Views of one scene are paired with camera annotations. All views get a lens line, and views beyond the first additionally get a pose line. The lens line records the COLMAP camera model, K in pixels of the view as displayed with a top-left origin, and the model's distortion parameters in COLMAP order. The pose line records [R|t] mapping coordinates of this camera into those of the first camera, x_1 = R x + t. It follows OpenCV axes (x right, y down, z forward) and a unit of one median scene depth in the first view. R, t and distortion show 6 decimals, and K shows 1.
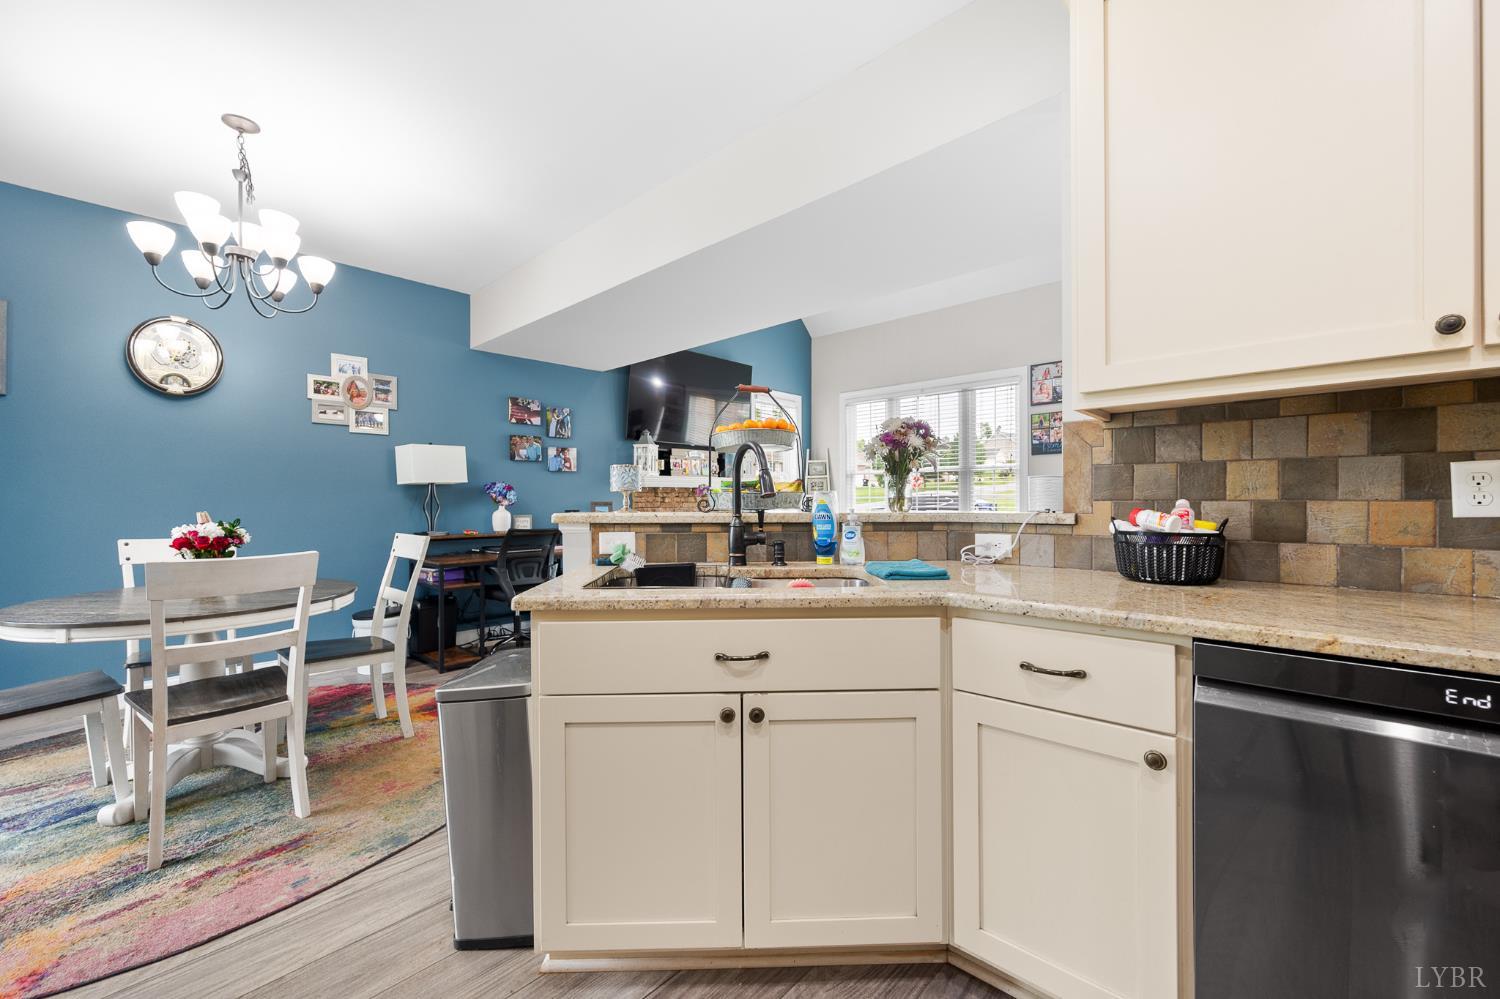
lens RADIAL K [[592.1, 0, 746.7], [0, 592.1, 501.8], [0, 0, 1]] dist [-0.005509, 0.000080]
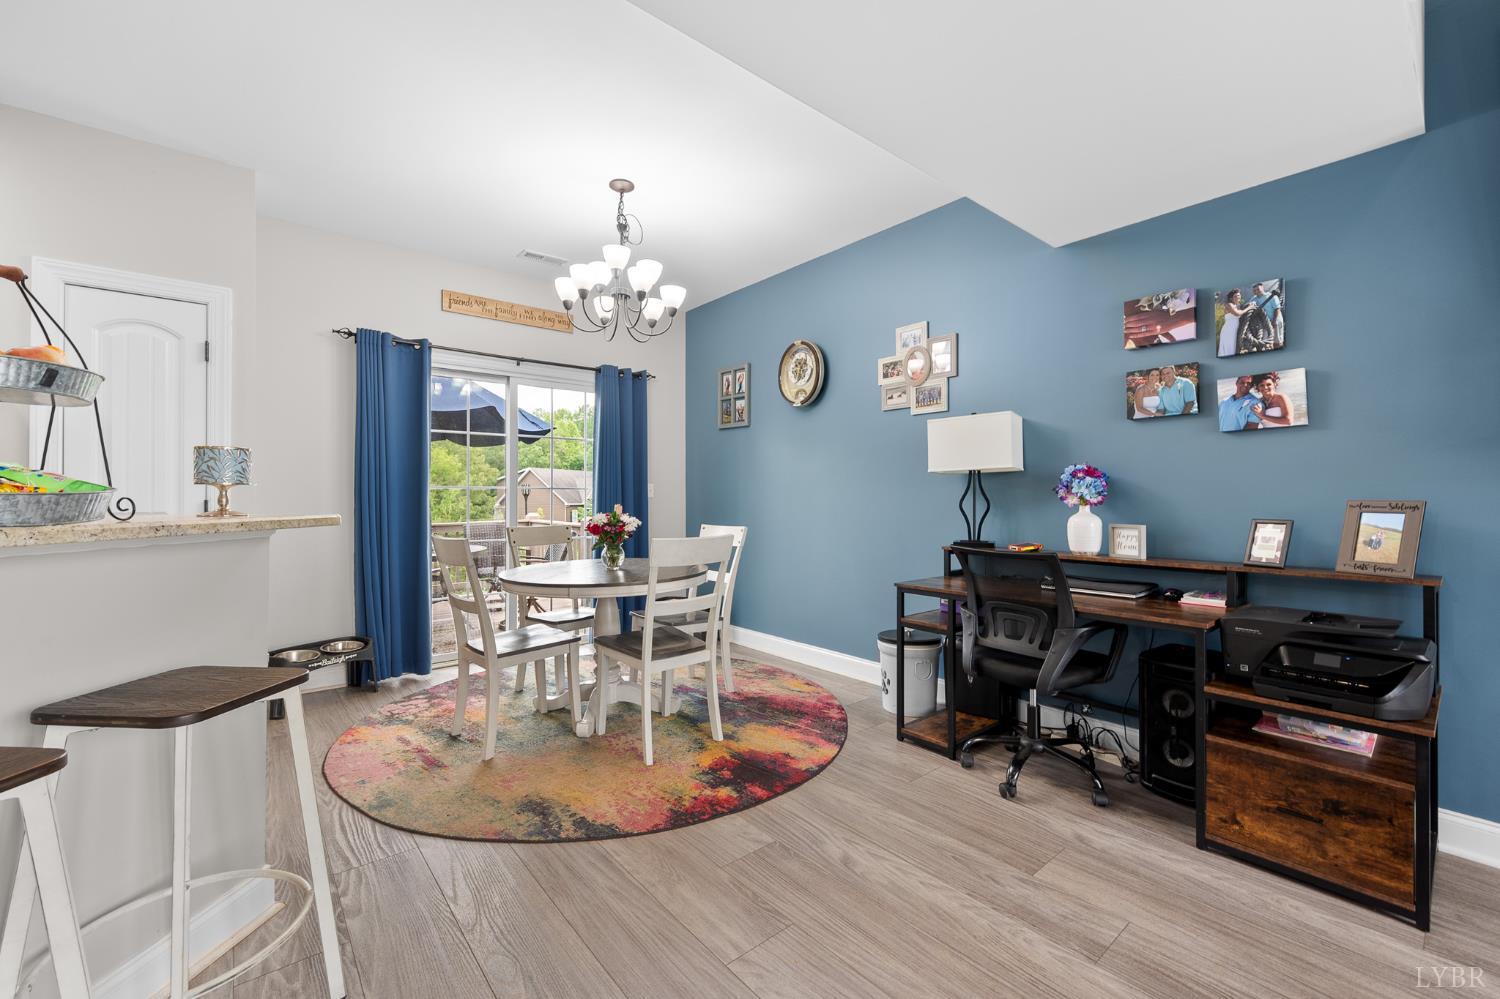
lens RADIAL K [[608.2, 0, 749.5], [0, 608.2, 496.2], [0, 0, 1]] dist [-0.004165, -0.000022]
pose [[-0.107342, 0.000919, -0.994222, 0.181250], [-0.003174, 0.999994, 0.001267, -0.001918], [0.994217, 0.003292, -0.107339, 0.718807]]
